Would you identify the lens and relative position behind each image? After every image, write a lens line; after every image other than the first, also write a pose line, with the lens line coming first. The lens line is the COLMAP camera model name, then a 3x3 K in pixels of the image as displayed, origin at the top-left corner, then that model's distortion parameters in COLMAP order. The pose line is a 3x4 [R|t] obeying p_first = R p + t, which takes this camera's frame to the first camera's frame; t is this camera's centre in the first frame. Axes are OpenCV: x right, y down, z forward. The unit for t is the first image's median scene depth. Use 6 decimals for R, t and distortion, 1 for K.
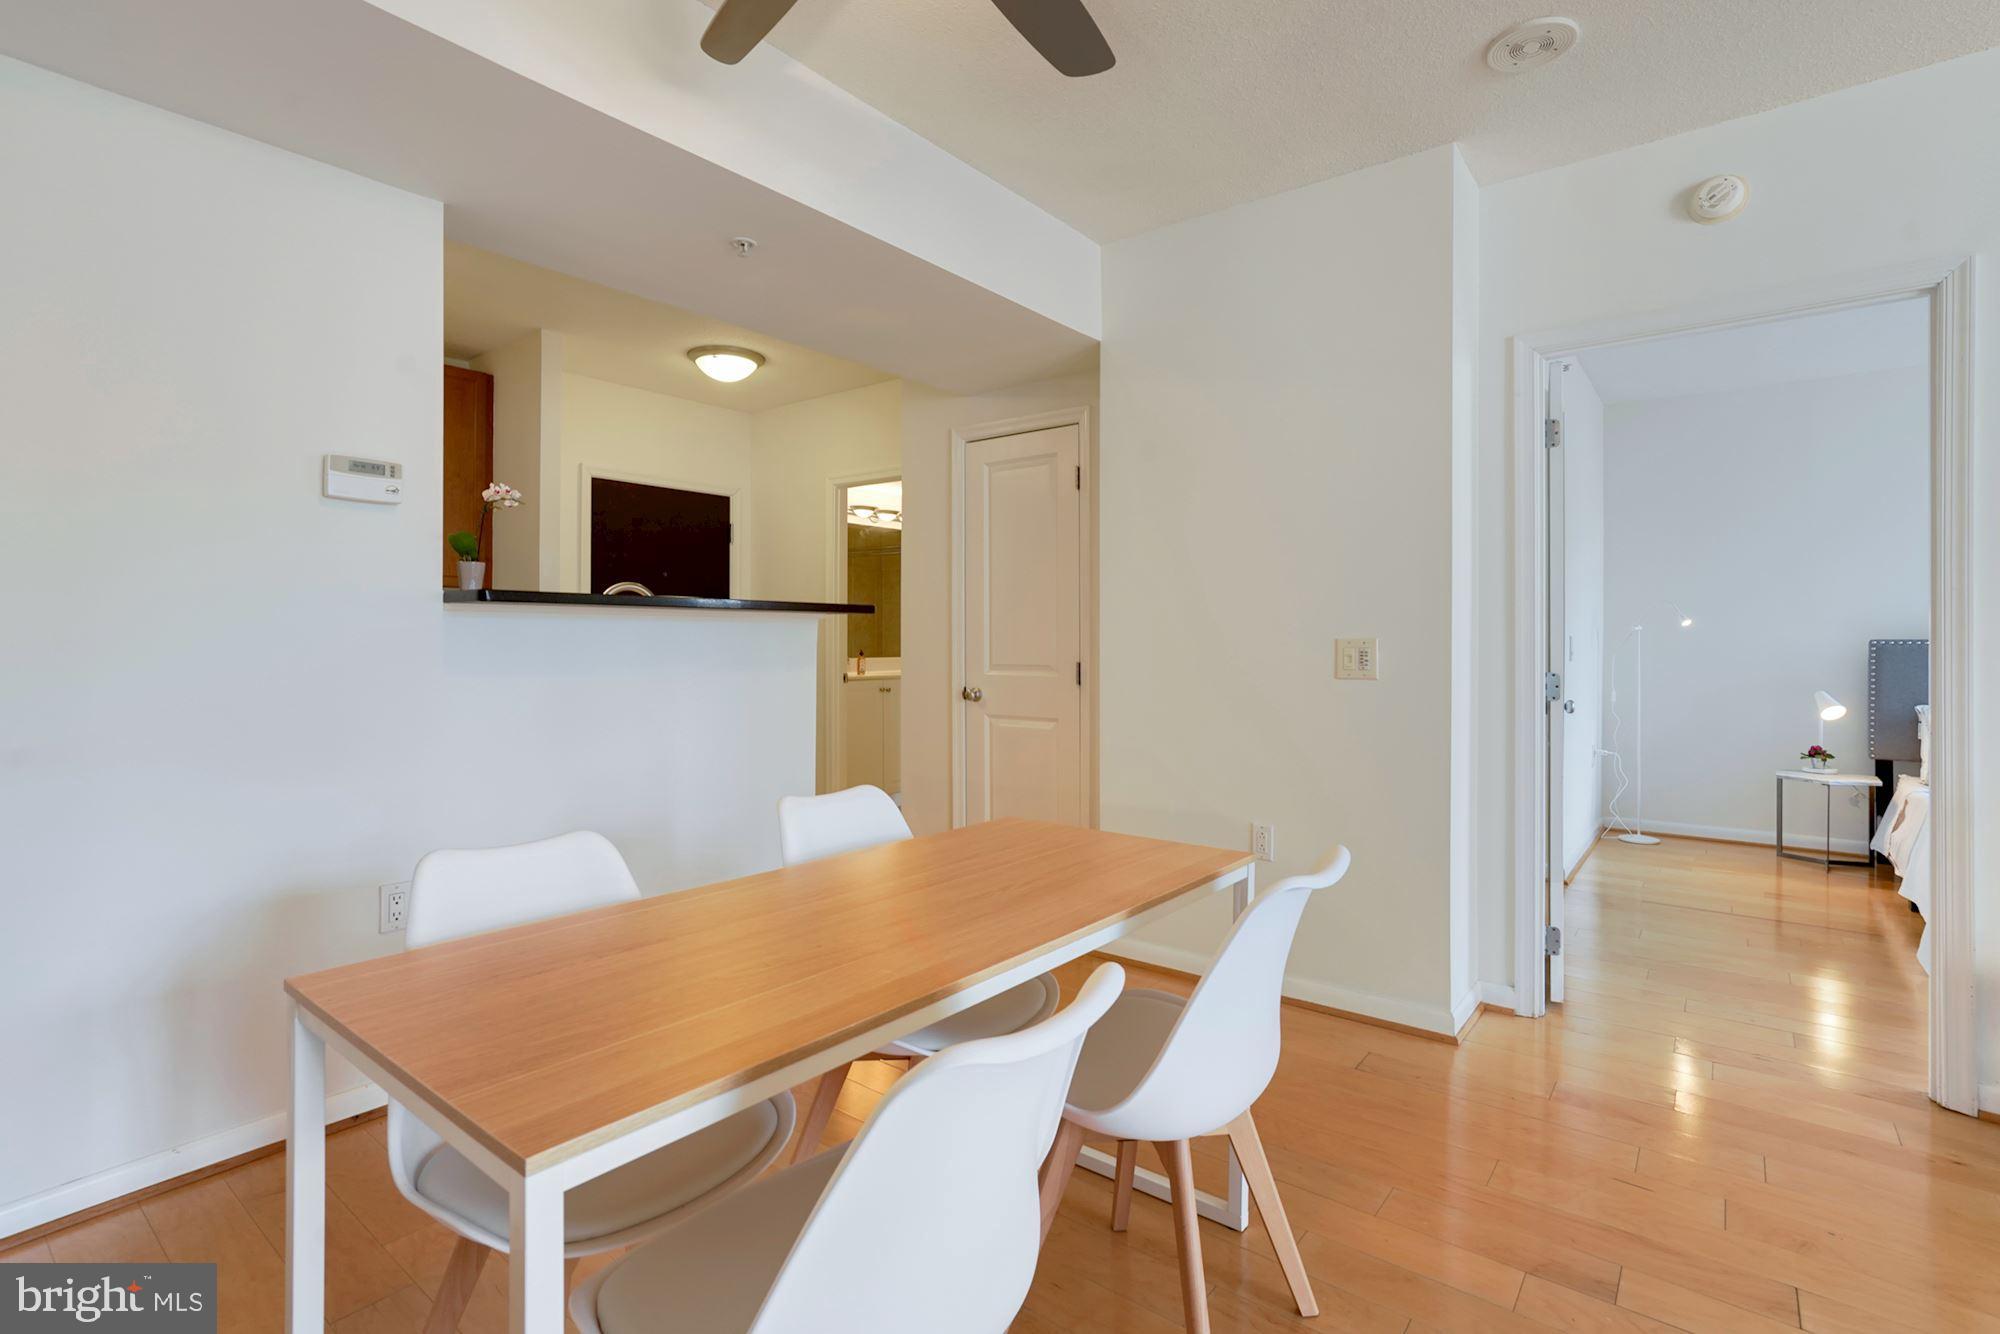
lens RADIAL K [[929.0, 0, 1020.8], [0, 929.0, 651.9], [0, 0, 1]] dist [0.004557, 0.004303]
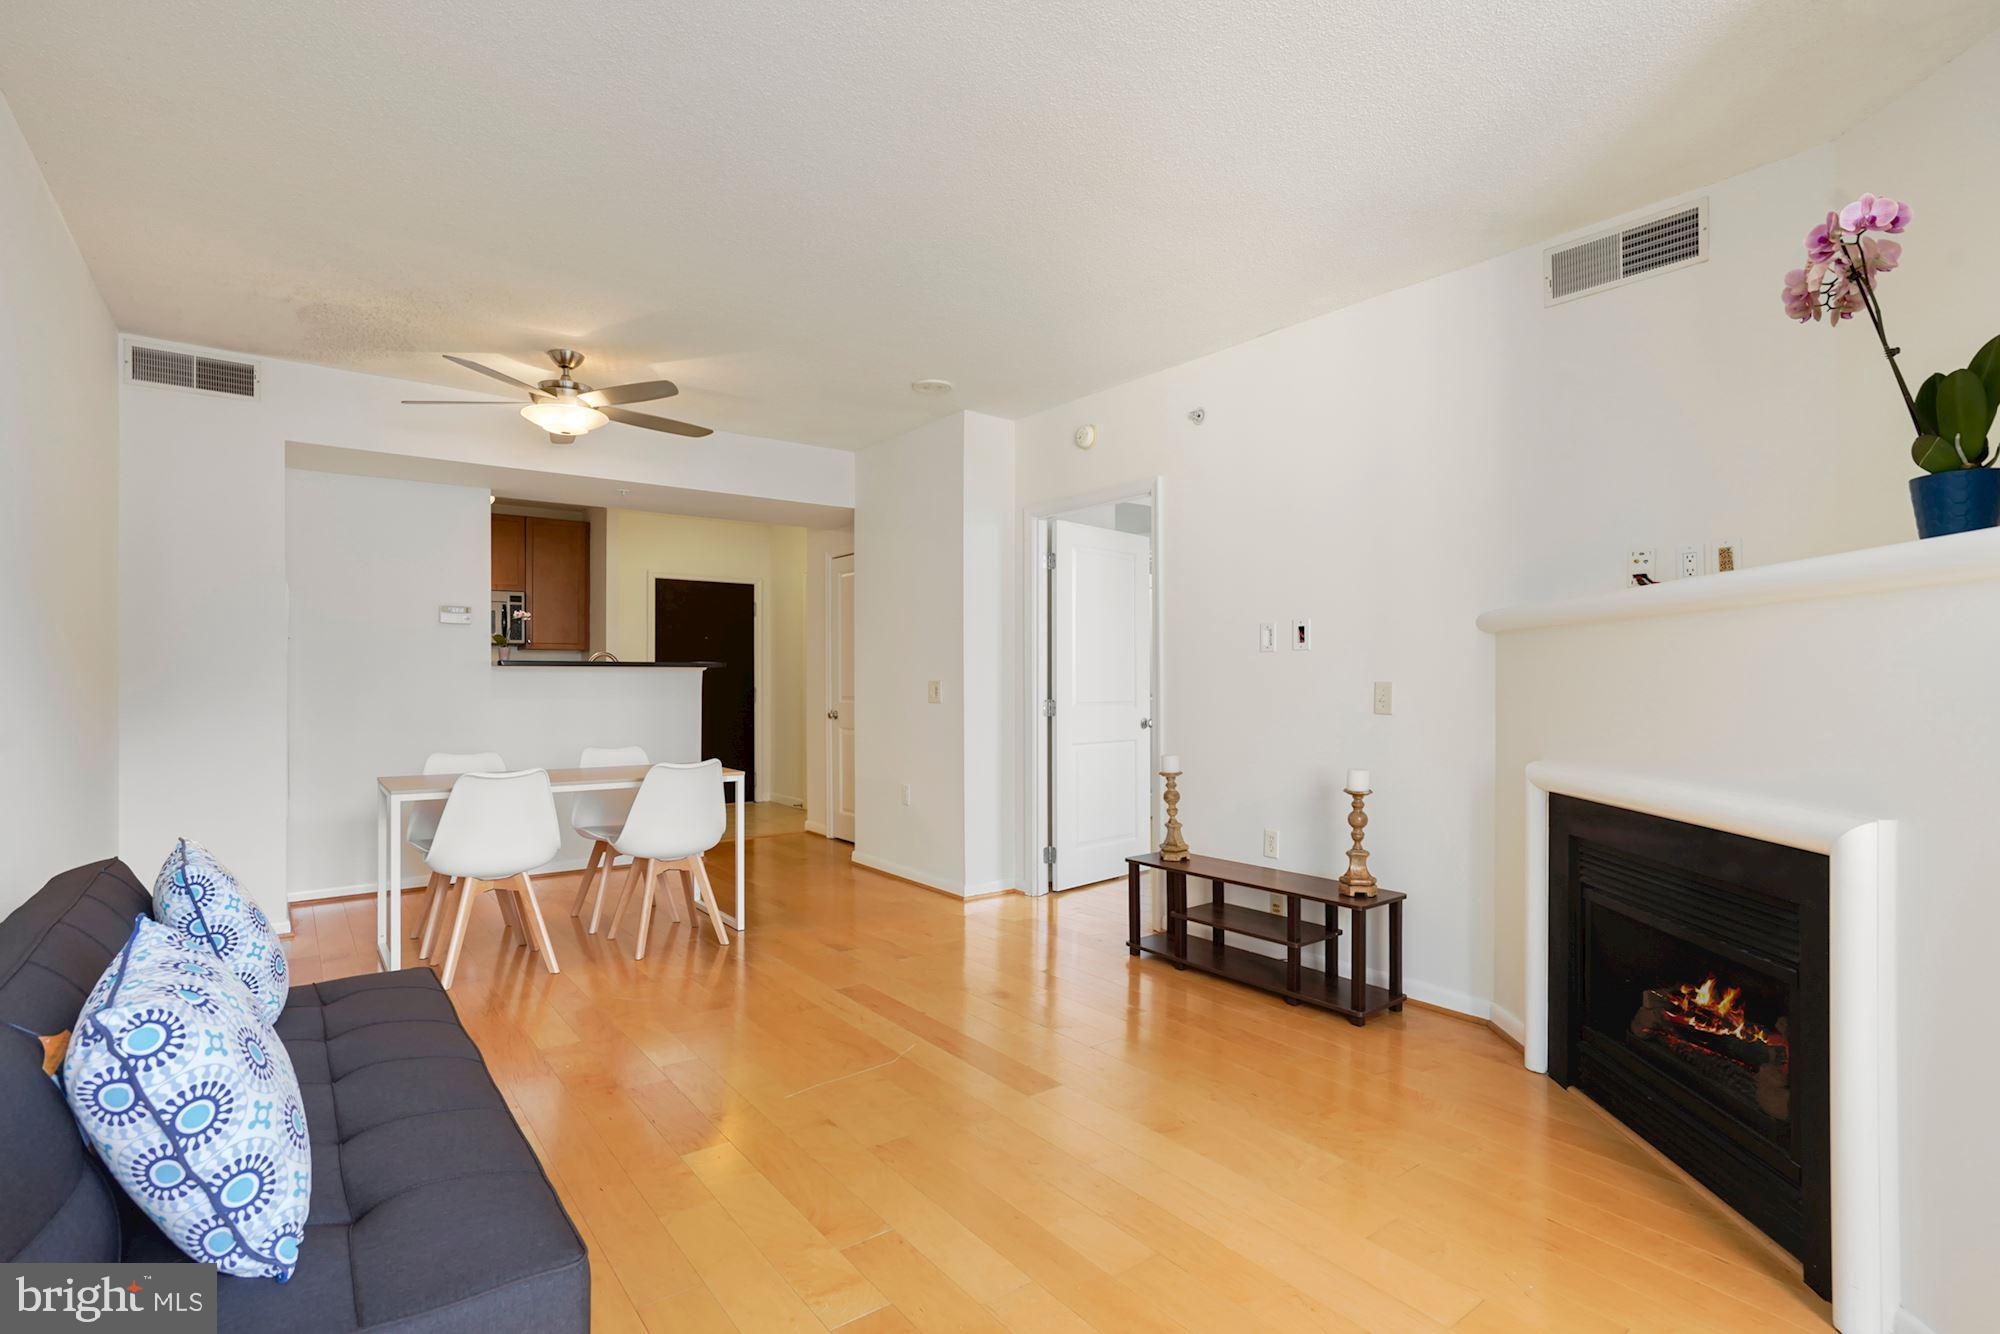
lens RADIAL K [[952.4, 0, 1025.7], [0, 952.4, 673.0], [0, 0, 1]] dist [-0.025227, 0.007897]
pose [[0.971910, -0.005749, -0.235285, 0.566649], [0.000950, 0.999789, -0.020505, 0.005496], [0.235353, 0.019706, 0.971710, -0.440685]]
